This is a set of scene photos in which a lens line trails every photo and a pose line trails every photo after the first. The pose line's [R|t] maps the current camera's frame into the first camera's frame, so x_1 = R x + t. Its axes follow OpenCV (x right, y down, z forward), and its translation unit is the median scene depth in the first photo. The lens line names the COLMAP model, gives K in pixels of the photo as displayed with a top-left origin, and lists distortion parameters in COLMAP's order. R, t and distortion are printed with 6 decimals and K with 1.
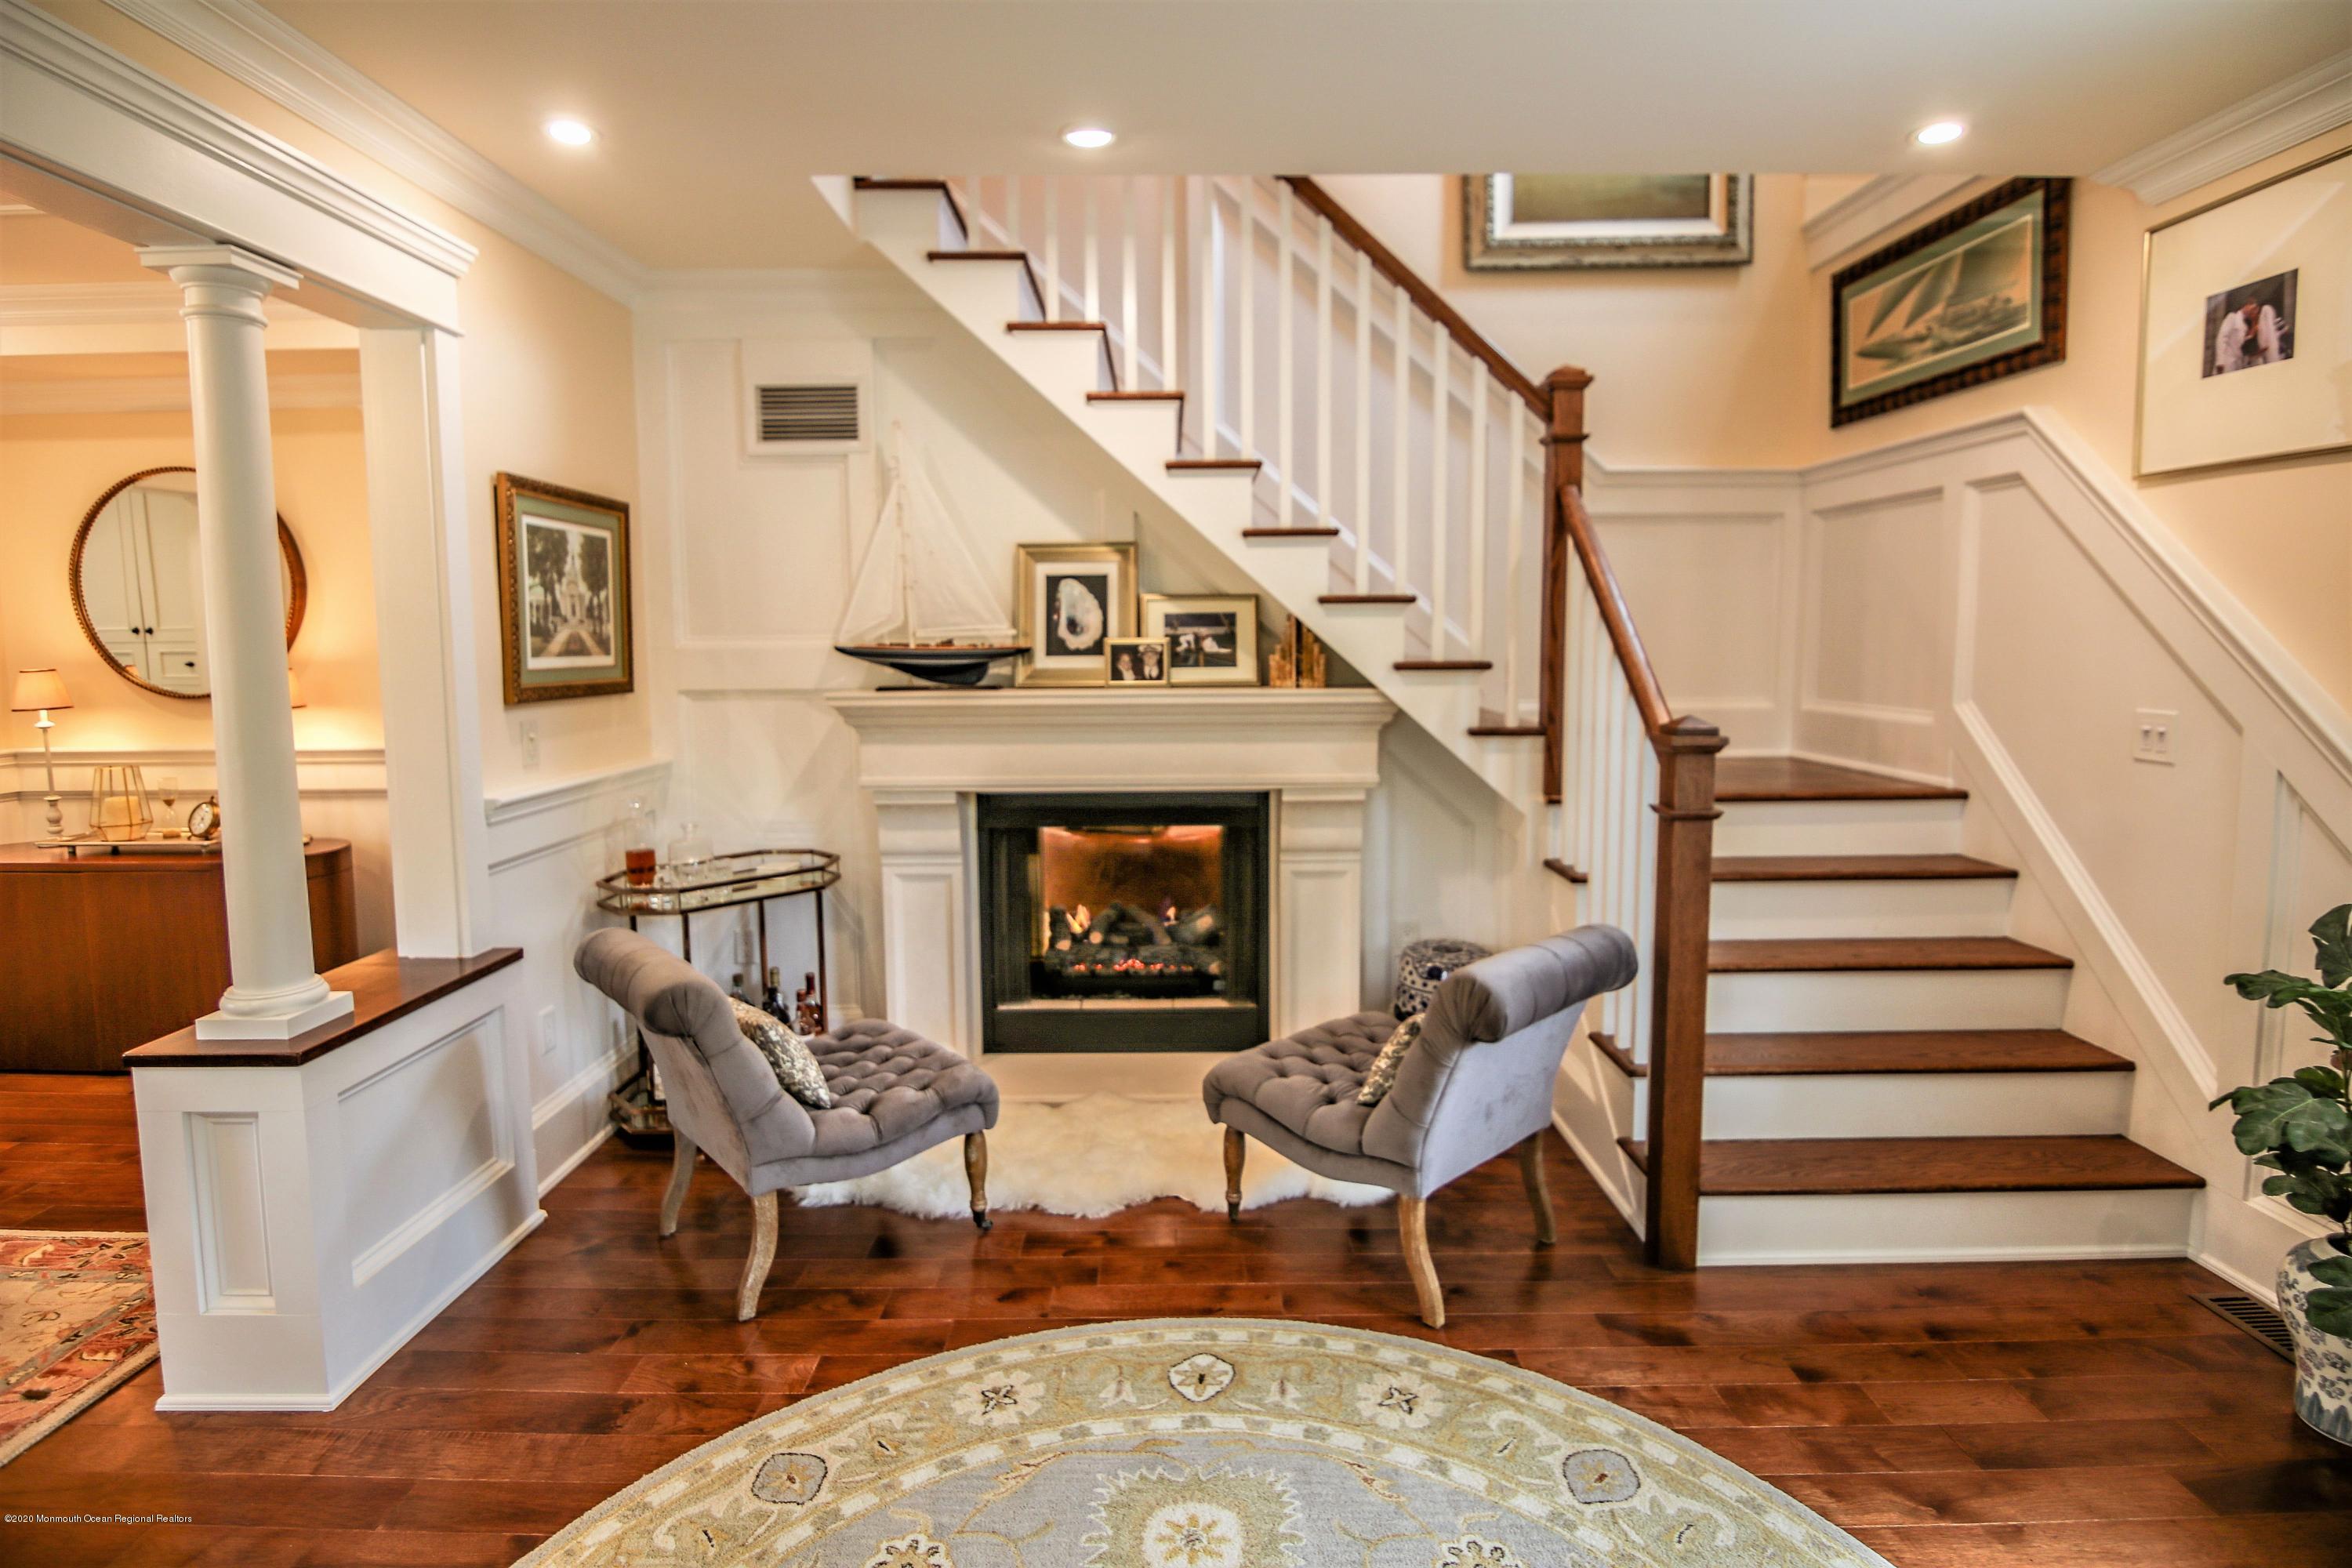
lens RADIAL K [[1190.3, 0, 1166.4], [0, 1190.3, 742.9], [0, 0, 1]] dist [-0.001840, -0.016531]
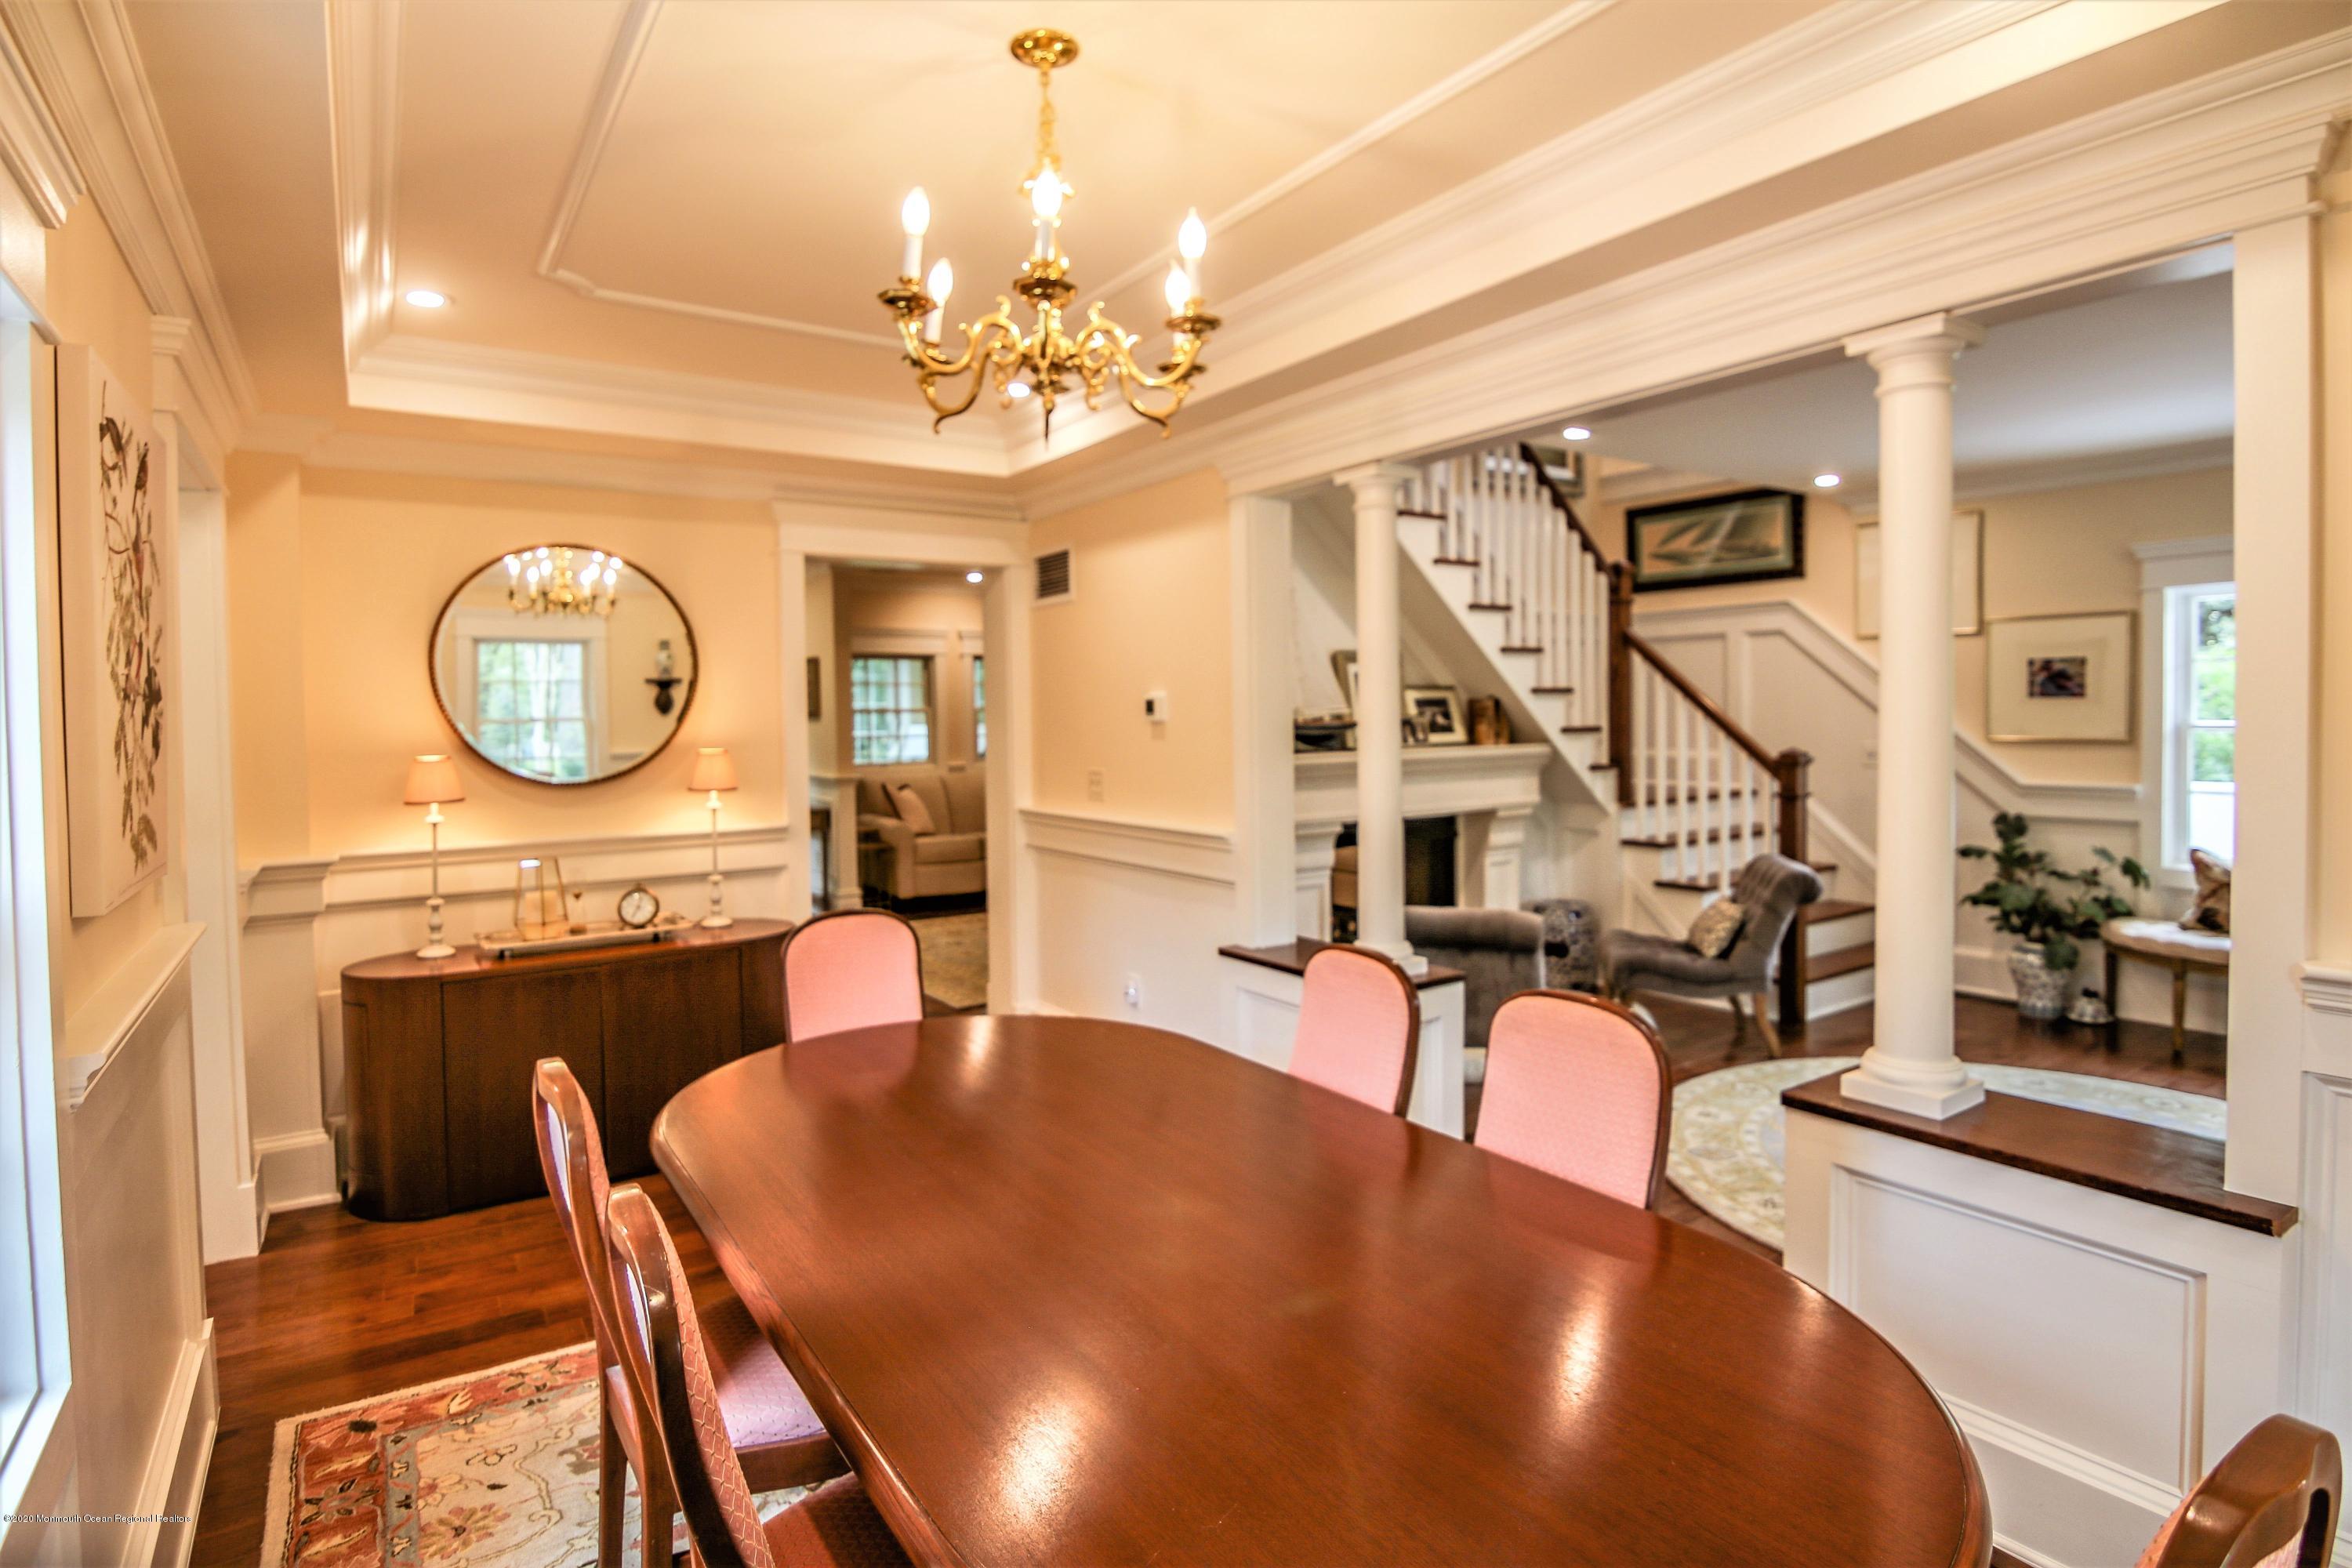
lens RADIAL K [[1204.9, 0, 1171.1], [0, 1204.9, 747.6], [0, 0, 1]] dist [0.001232, -0.015646]
pose [[0.824378, -0.021405, 0.565635, -1.236113], [0.059417, 0.997036, -0.048866, 0.010437], [-0.562913, 0.073892, 0.823207, -0.084678]]
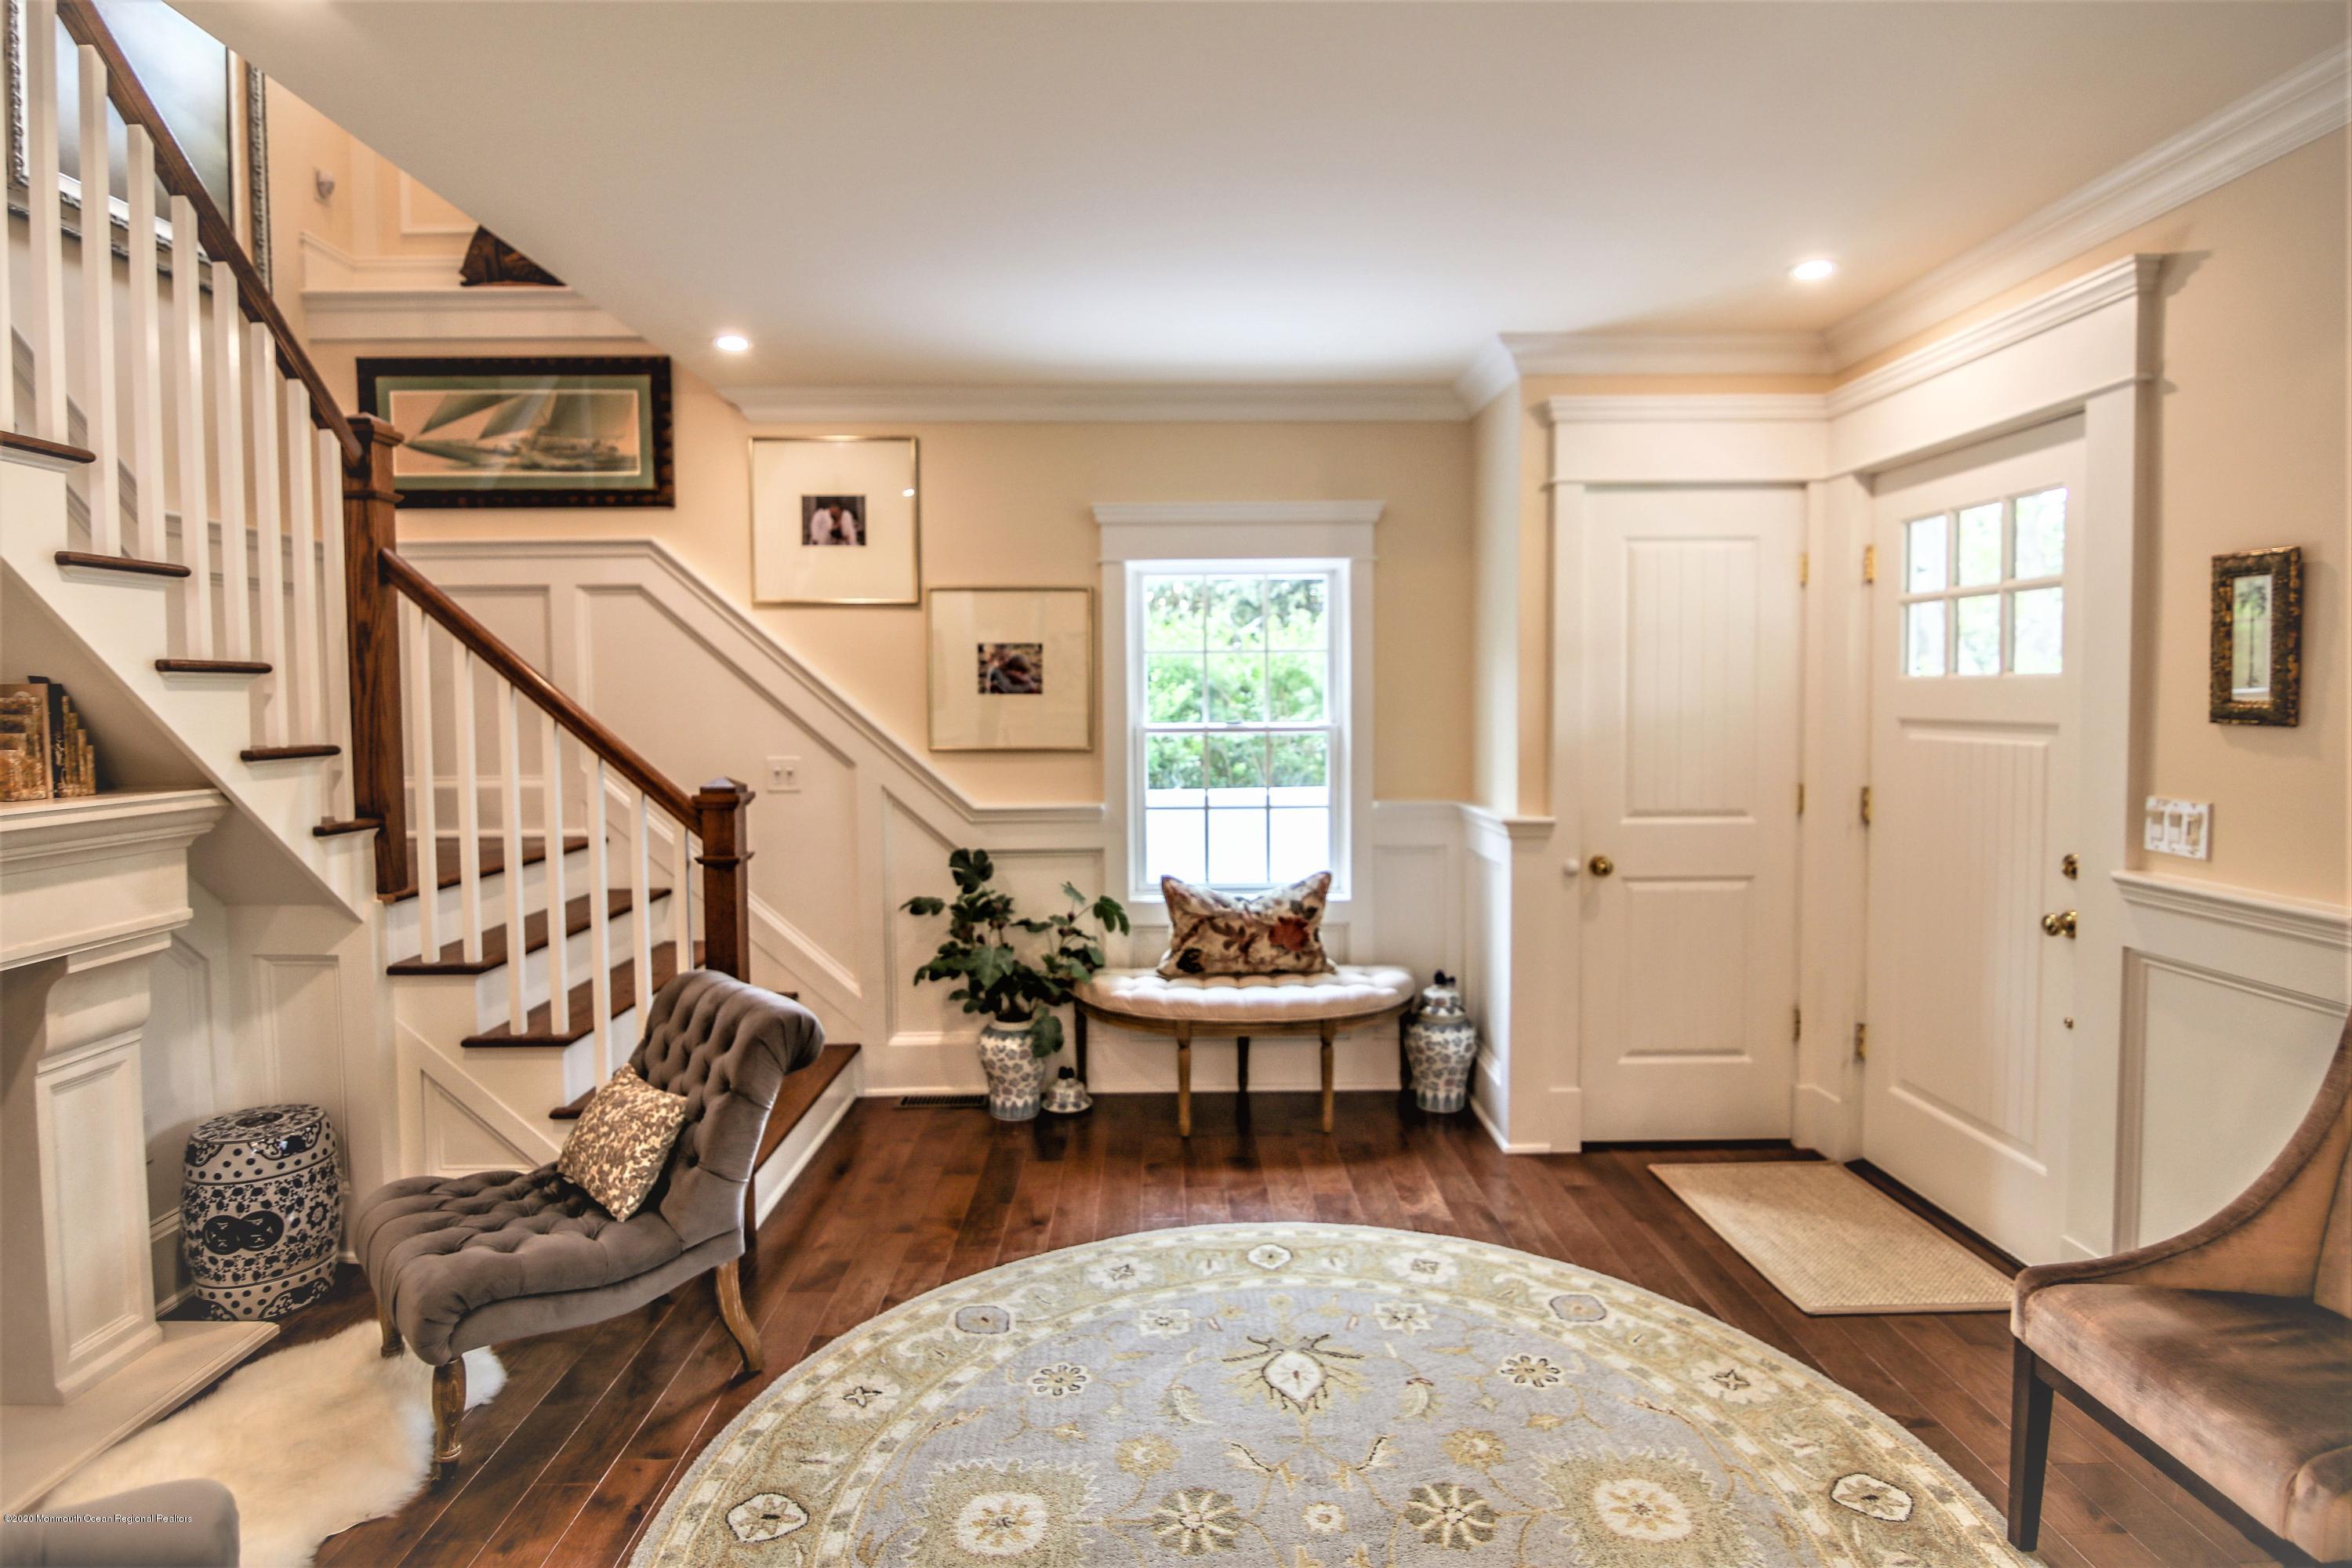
lens RADIAL K [[1204.9, 0, 1171.1], [0, 1204.9, 747.6], [0, 0, 1]] dist [0.001232, -0.015646]
pose [[-0.013558, -0.036423, 0.999244, -0.584691], [0.099015, 0.994376, 0.037589, -0.040478], [-0.994994, 0.099449, -0.009876, 0.425661]]
